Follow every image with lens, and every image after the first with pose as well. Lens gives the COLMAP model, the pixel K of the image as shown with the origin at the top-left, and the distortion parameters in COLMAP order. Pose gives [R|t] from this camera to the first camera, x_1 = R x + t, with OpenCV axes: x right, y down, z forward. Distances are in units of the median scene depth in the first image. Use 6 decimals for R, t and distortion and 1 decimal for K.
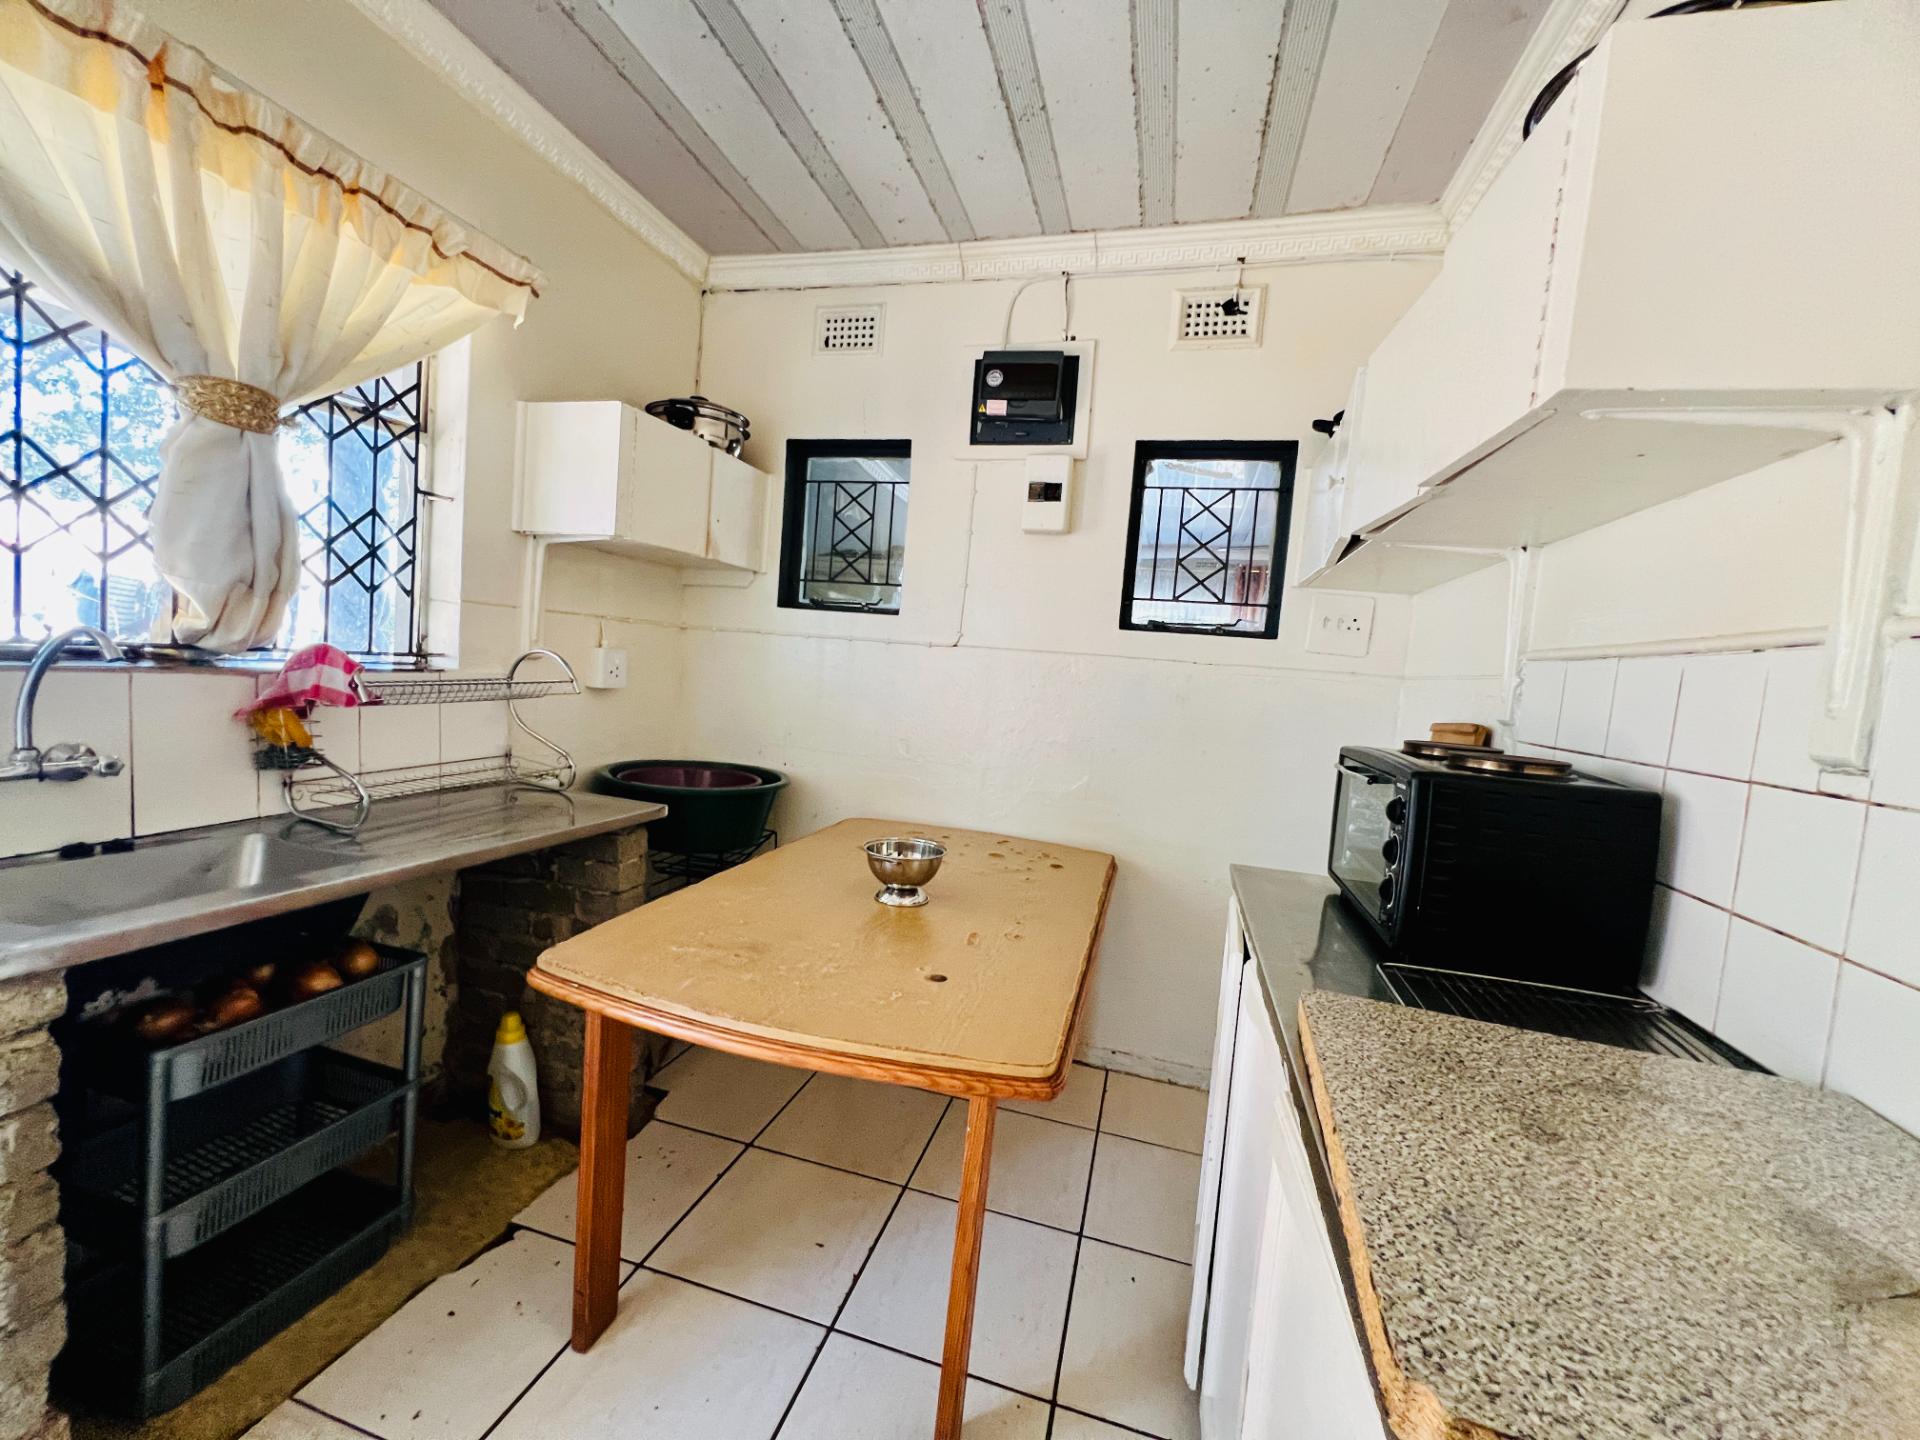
lens RADIAL K [[766.2, 0, 954.3], [0, 766.2, 712.1], [0, 0, 1]] dist [-0.003307, 0.000614]
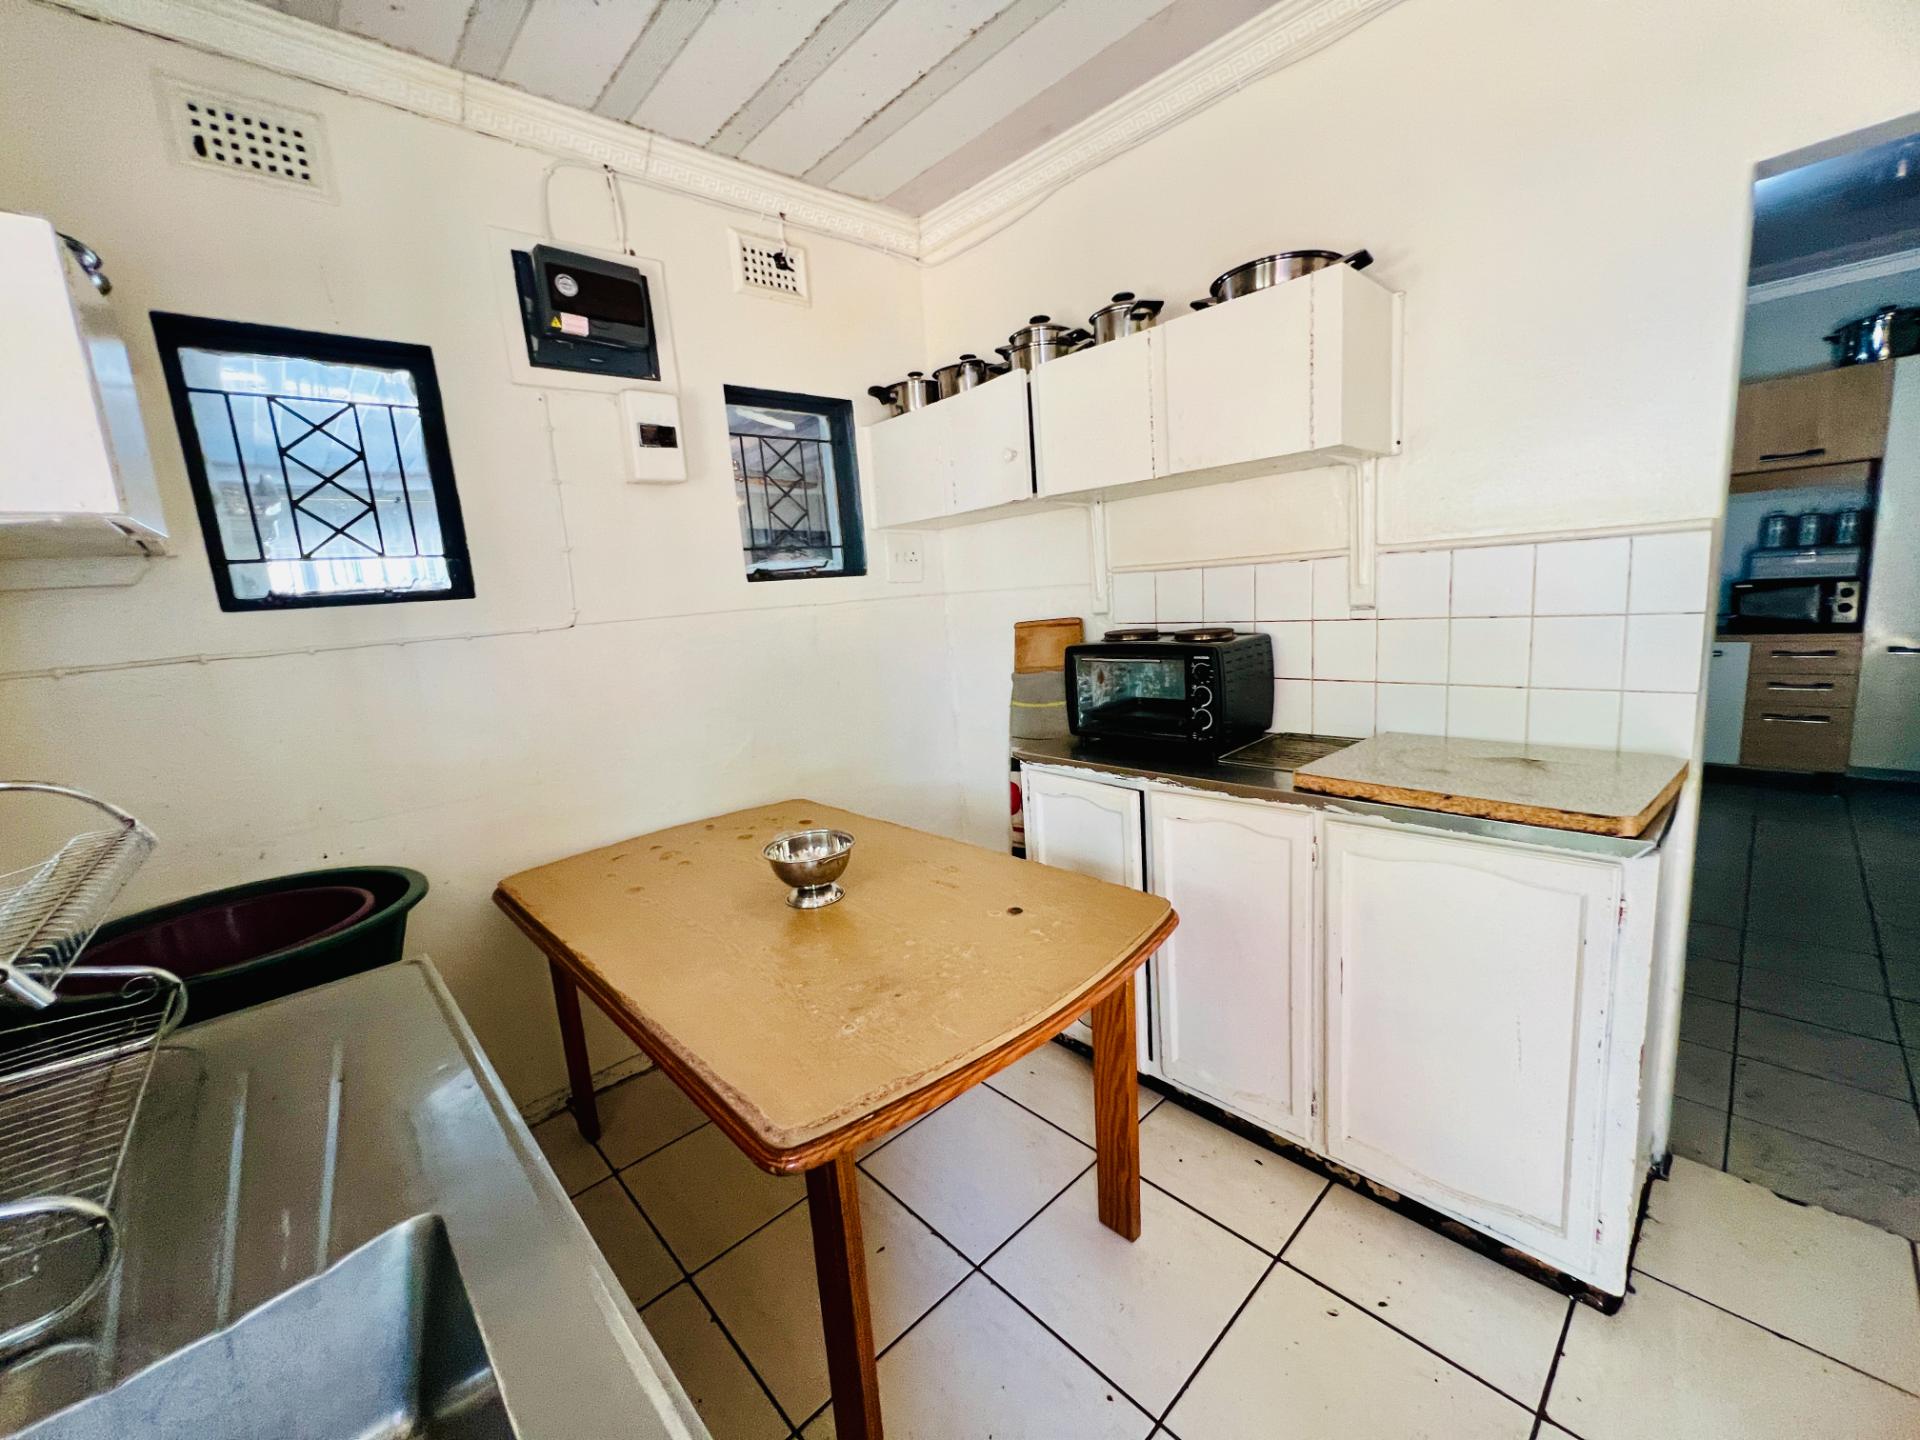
lens RADIAL K [[766.2, 0, 956.6], [0, 766.2, 712.2], [0, 0, 1]] dist [-0.003307, 0.000614]
pose [[0.516711, -0.256053, 0.816974, -0.517132], [0.167626, 0.966019, 0.196748, -0.098842], [-0.839590, 0.035284, 0.542074, 0.251428]]
